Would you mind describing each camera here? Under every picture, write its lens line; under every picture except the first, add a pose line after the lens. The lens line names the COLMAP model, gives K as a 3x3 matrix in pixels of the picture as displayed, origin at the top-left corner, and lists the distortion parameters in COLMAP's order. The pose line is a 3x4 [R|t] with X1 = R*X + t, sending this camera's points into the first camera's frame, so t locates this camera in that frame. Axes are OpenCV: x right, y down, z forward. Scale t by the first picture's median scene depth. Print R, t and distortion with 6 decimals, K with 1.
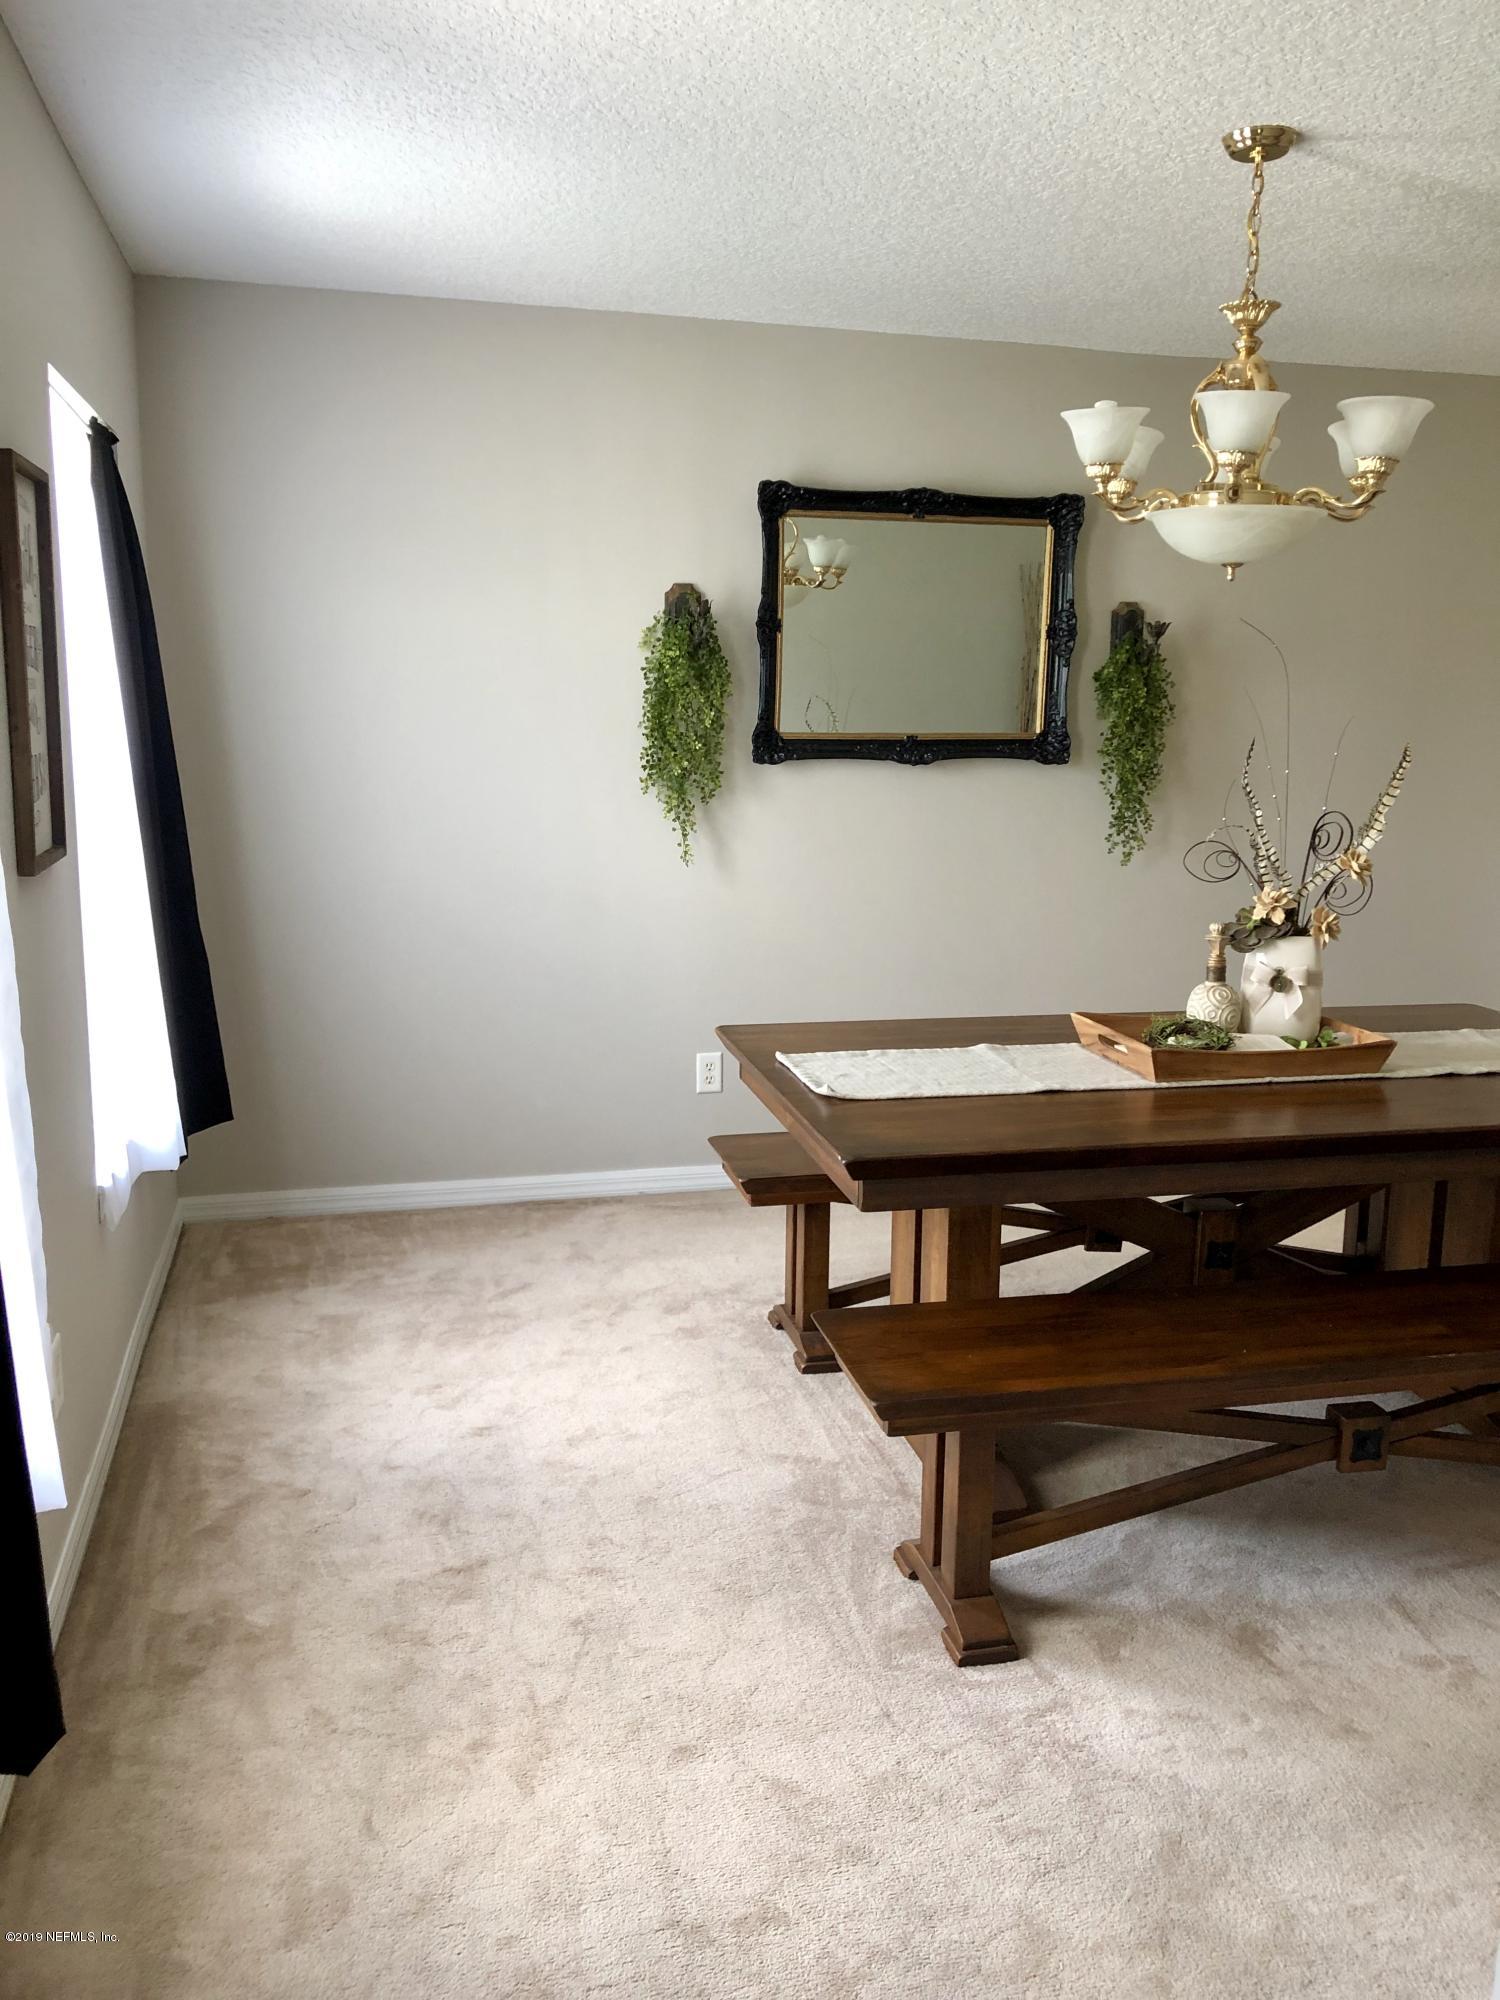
lens RADIAL K [[1639.1, 0, 758.5], [0, 1639.1, 995.7], [0, 0, 1]] dist [0.173574, -0.399024]
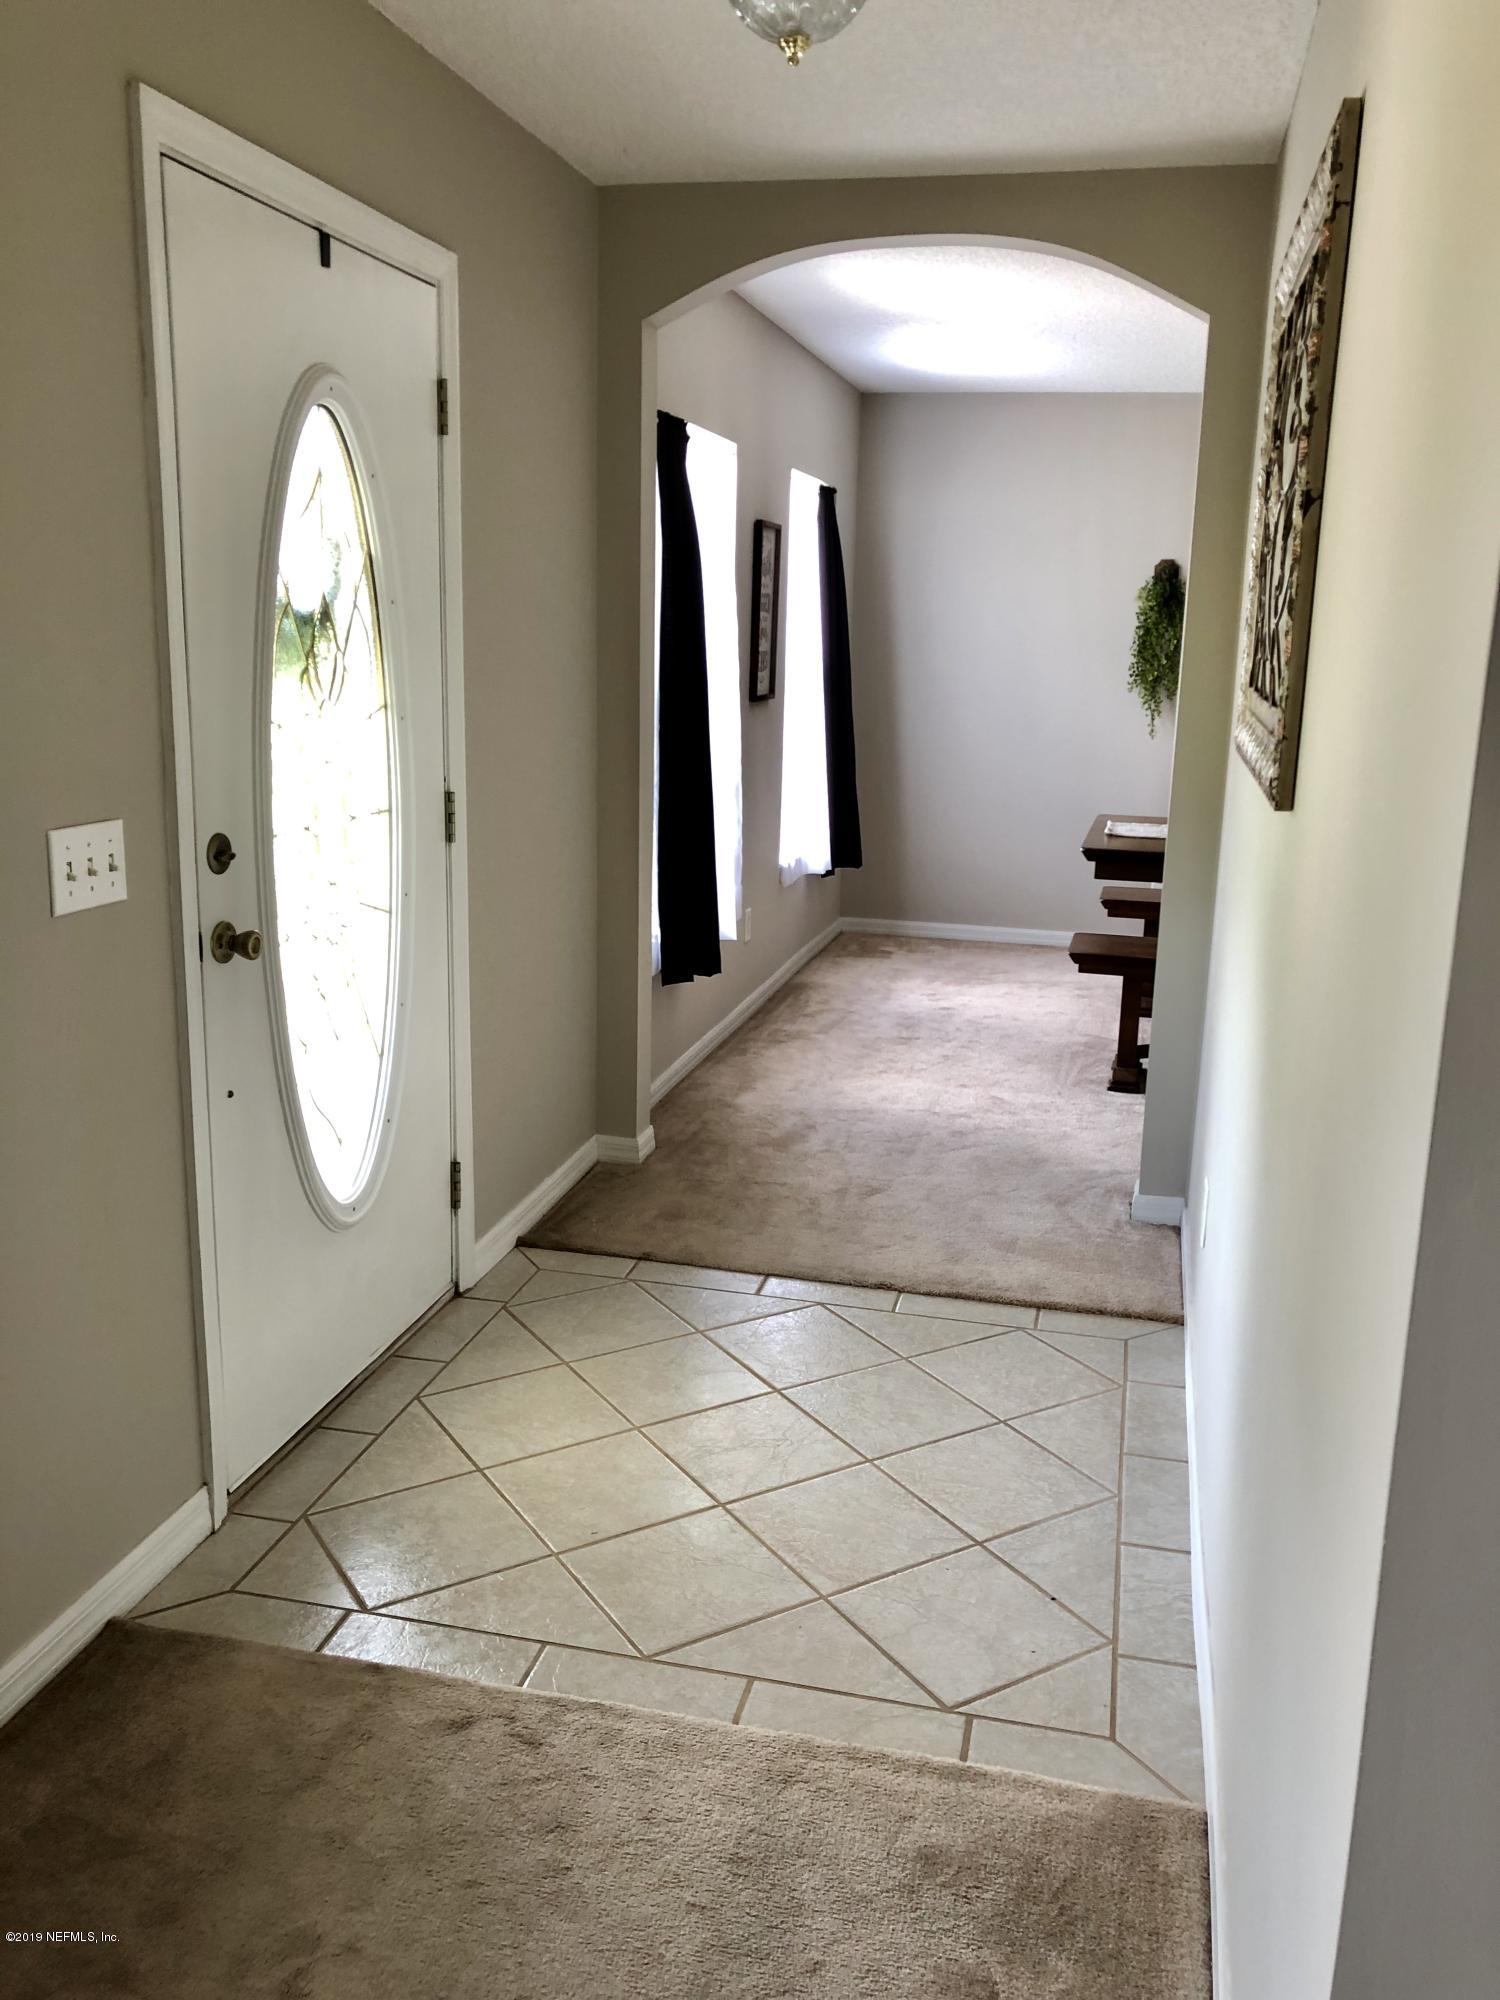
lens RADIAL K [[1661.9, 0, 753.0], [0, 1661.9, 994.1], [0, 0, 1]] dist [0.047697, -0.041784]
pose [[0.887934, 0.111429, -0.446271, 0.404976], [-0.097569, 0.993763, 0.054001, 0.130492], [0.449504, -0.004406, 0.893267, -0.680687]]
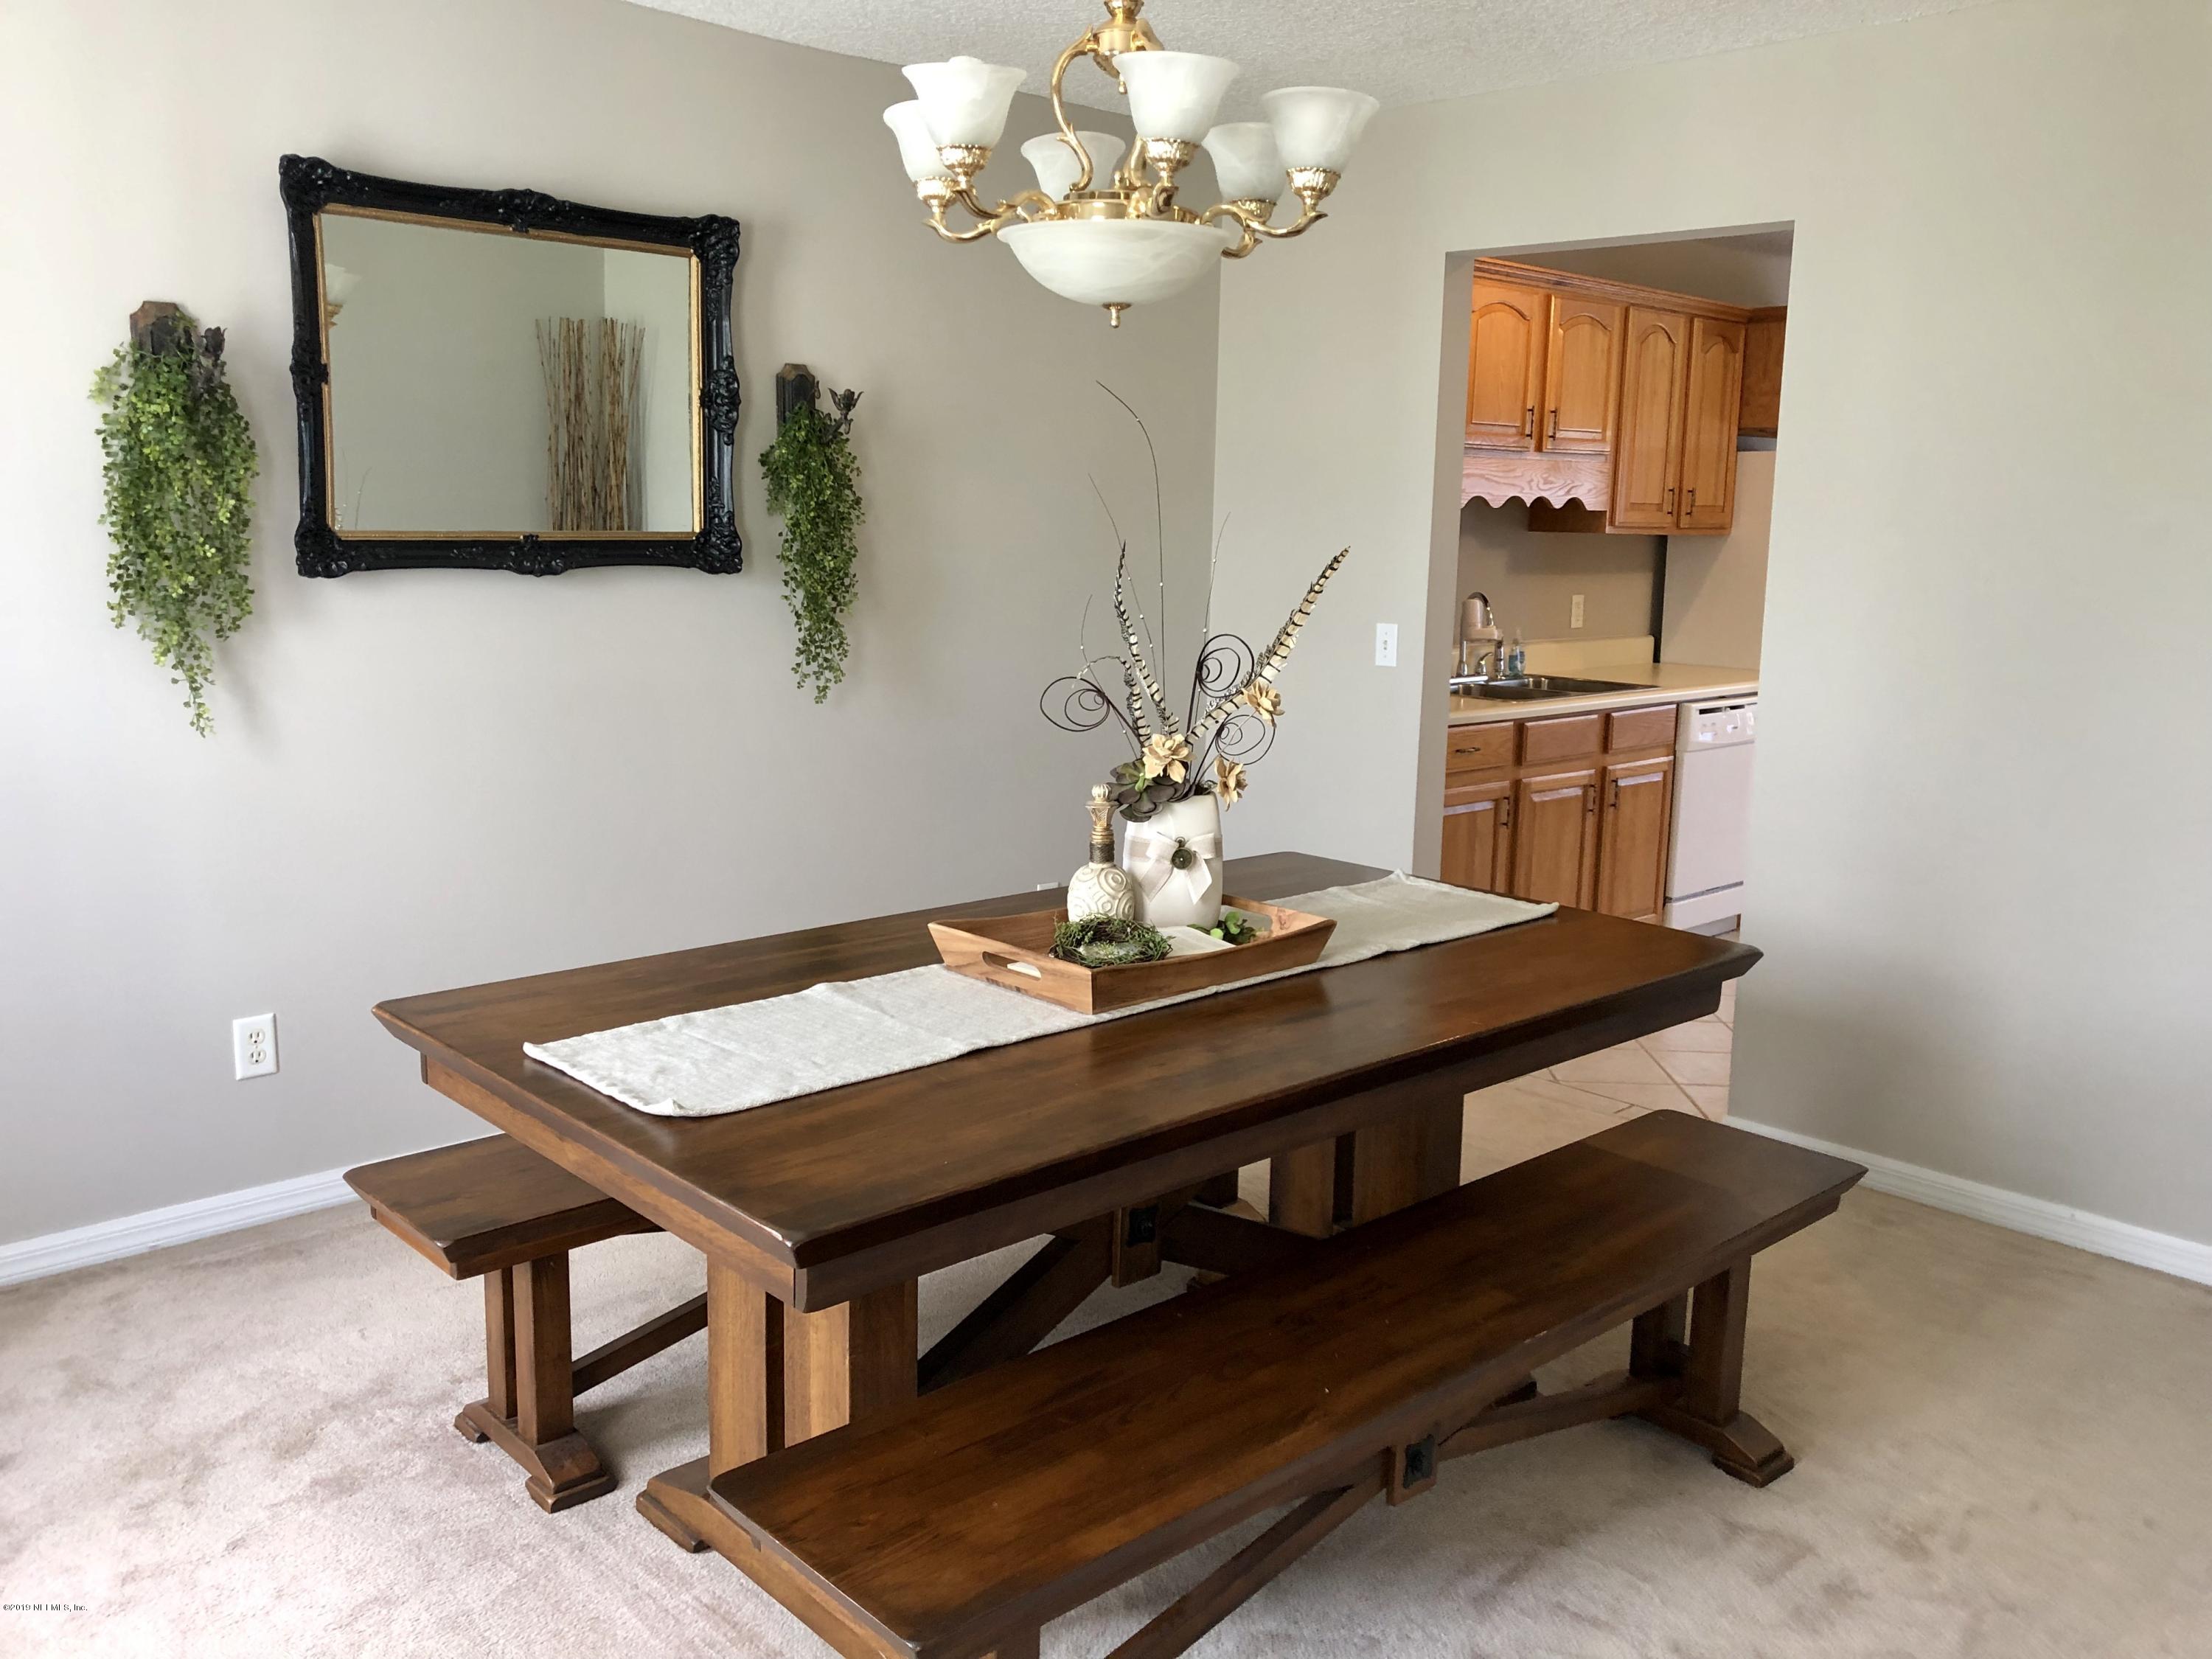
lens RADIAL K [[1838.1, 0, 1113.7], [0, 1838.1, 817.8], [0, 0, 1]] dist [0.047697, -0.041784]
pose [[0.872316, -0.080249, 0.482312, -0.096897], [0.082503, 0.996453, 0.016577, -0.033888], [-0.481931, 0.025332, 0.875843, 0.214822]]
